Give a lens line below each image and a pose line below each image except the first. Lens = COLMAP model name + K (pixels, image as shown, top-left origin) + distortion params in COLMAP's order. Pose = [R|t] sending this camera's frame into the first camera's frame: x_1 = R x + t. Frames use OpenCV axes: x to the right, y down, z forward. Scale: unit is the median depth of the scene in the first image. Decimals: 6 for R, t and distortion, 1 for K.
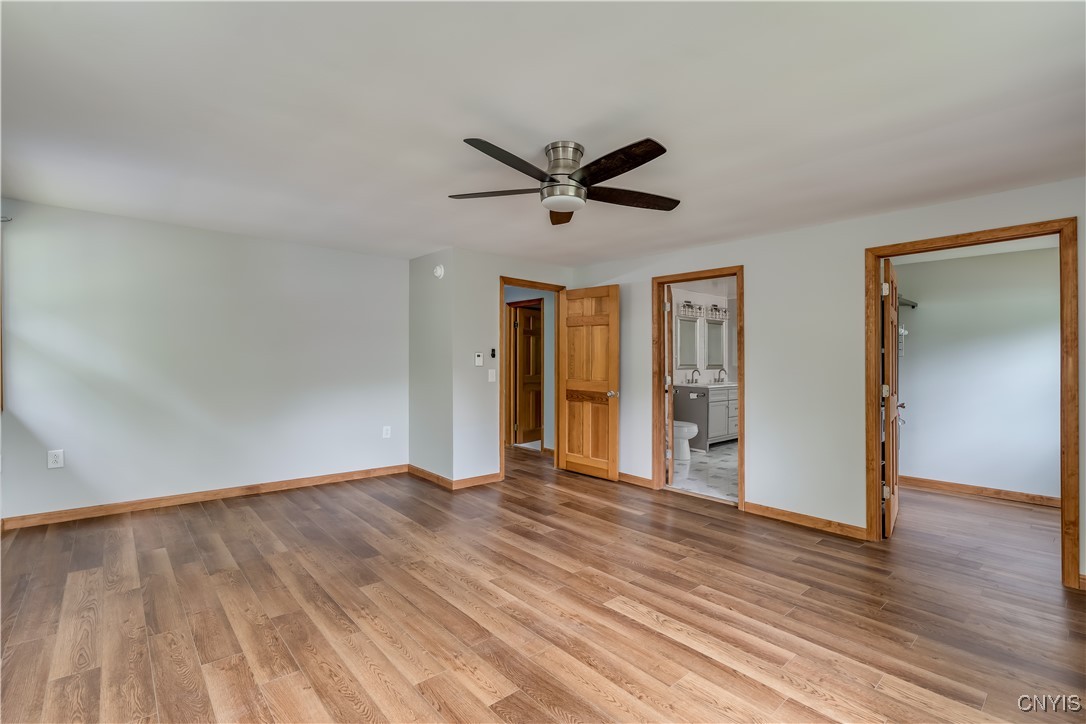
lens RADIAL K [[490.5, 0, 545.2], [0, 490.5, 356.1], [0, 0, 1]] dist [-0.010468, 0.001841]
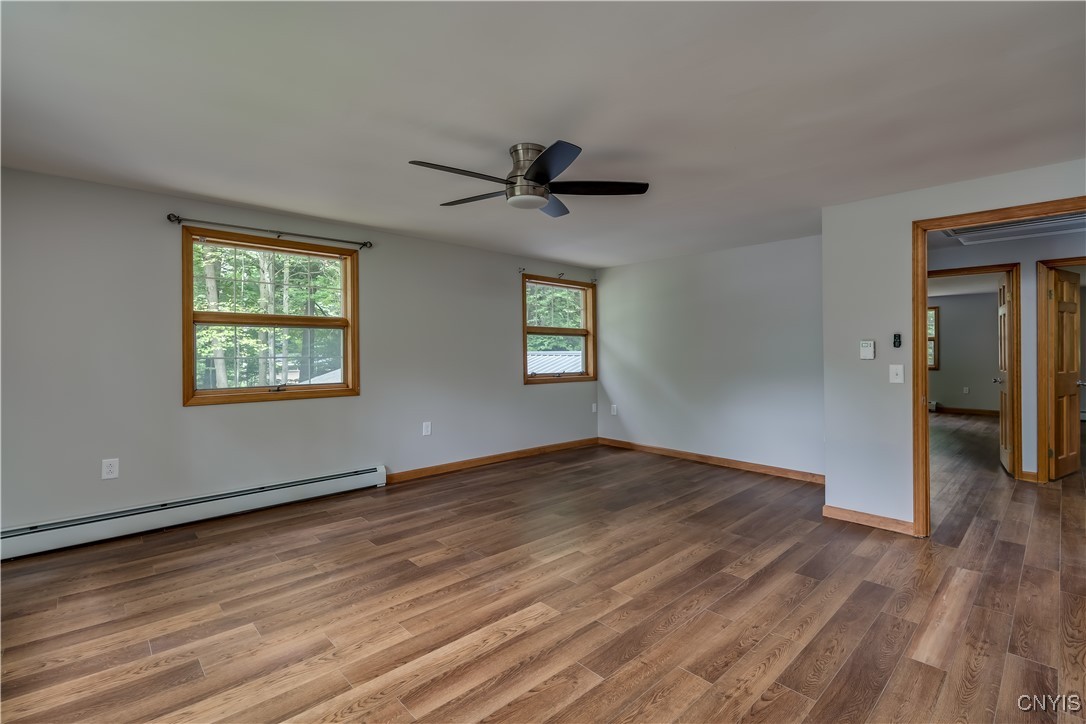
lens RADIAL K [[490.5, 0, 545.3], [0, 490.5, 357.0], [0, 0, 1]] dist [-0.010468, 0.001841]
pose [[0.036556, 0.001708, -0.999330, 0.954688], [0.007505, 0.999970, 0.001984, 0.020490], [0.999303, -0.007572, 0.036542, 0.864948]]
